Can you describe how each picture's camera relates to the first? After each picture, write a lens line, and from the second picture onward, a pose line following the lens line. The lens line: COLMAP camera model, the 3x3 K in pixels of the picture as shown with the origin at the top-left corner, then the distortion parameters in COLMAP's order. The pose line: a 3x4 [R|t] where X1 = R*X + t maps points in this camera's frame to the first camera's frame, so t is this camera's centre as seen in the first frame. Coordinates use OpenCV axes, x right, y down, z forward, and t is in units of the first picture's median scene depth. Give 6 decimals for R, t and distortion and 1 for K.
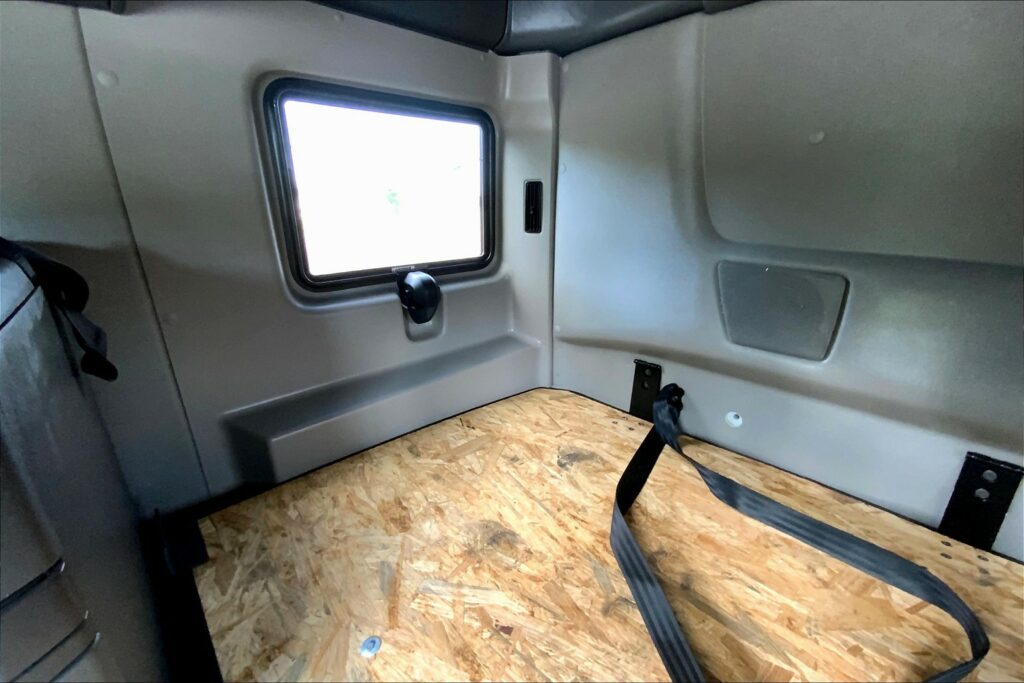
lens RADIAL K [[411.0, 0, 515.5], [0, 411.0, 324.9], [0, 0, 1]] dist [0.004591, -0.001889]
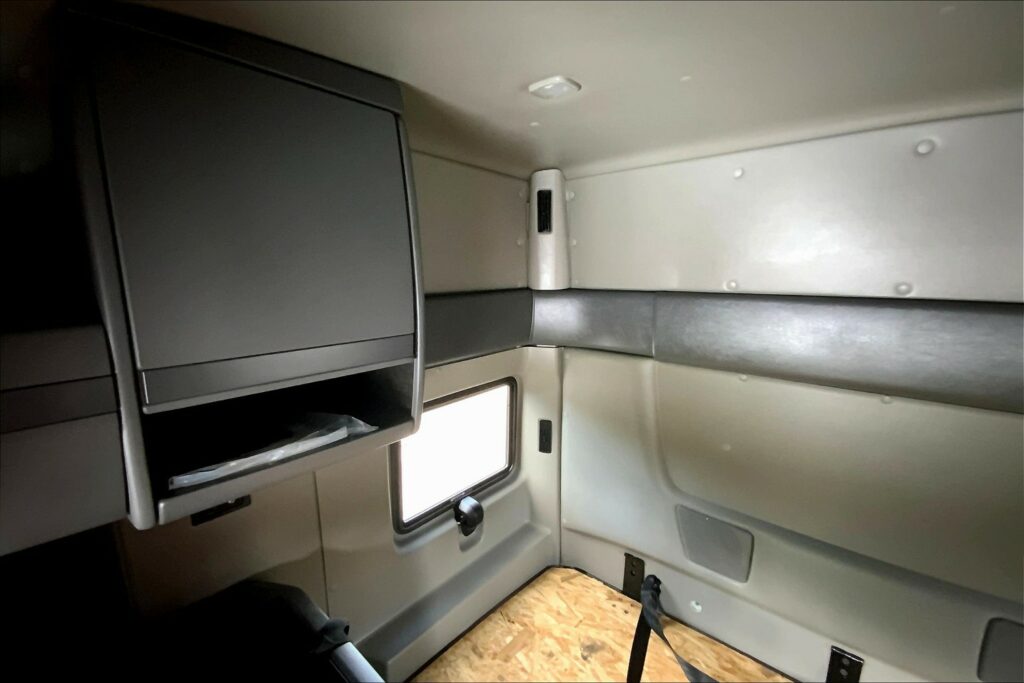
lens RADIAL K [[411.0, 0, 517.2], [0, 411.0, 342.2], [0, 0, 1]] dist [0.004591, -0.001889]
pose [[0.995661, -0.015303, 0.091786, -0.211367], [0.028120, 0.989750, -0.140015, -0.496094], [-0.088703, 0.141988, 0.985886, -0.494527]]
